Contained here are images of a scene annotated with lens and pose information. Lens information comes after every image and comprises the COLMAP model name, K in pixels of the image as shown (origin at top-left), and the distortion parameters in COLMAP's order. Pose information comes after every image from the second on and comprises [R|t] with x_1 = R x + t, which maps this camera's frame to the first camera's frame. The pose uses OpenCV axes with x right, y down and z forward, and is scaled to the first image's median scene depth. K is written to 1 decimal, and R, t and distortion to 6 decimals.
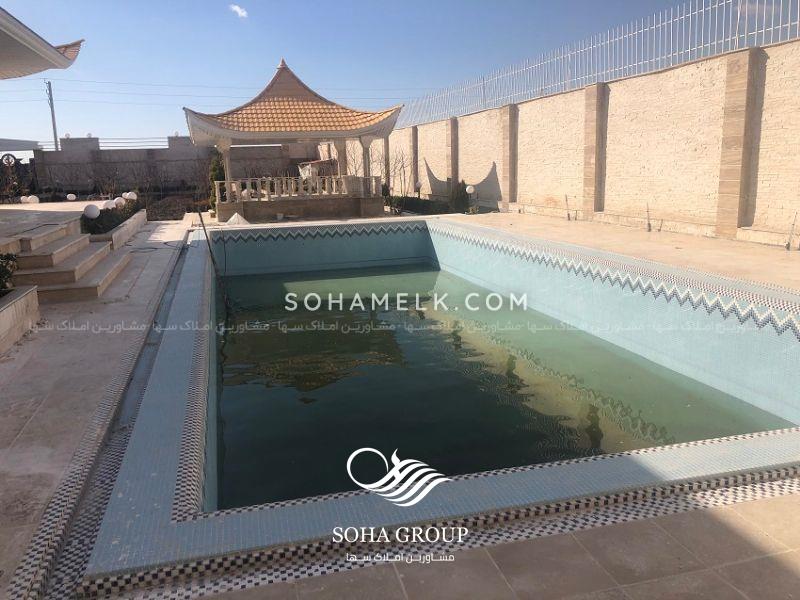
lens RADIAL K [[648.8, 0, 400.0], [0, 648.8, 300.2], [0, 0, 1]] dist [0.012500, -0.016191]
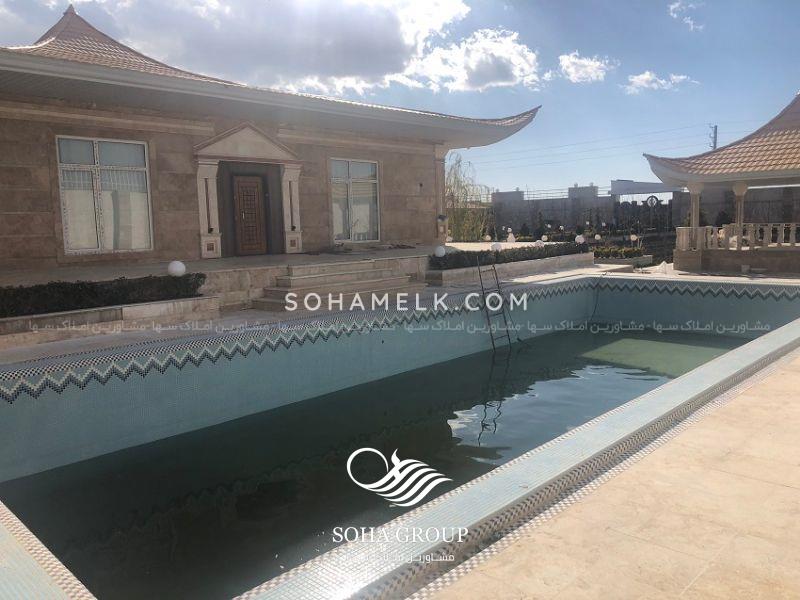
lens RADIAL K [[648.8, 0, 400.1], [0, 648.8, 299.4], [0, 0, 1]] dist [0.012500, -0.016191]
pose [[0.506760, 0.114096, -0.854504, 0.324160], [-0.160203, 0.986402, 0.036700, -0.048198], [0.847071, 0.118296, 0.518147, 0.172856]]
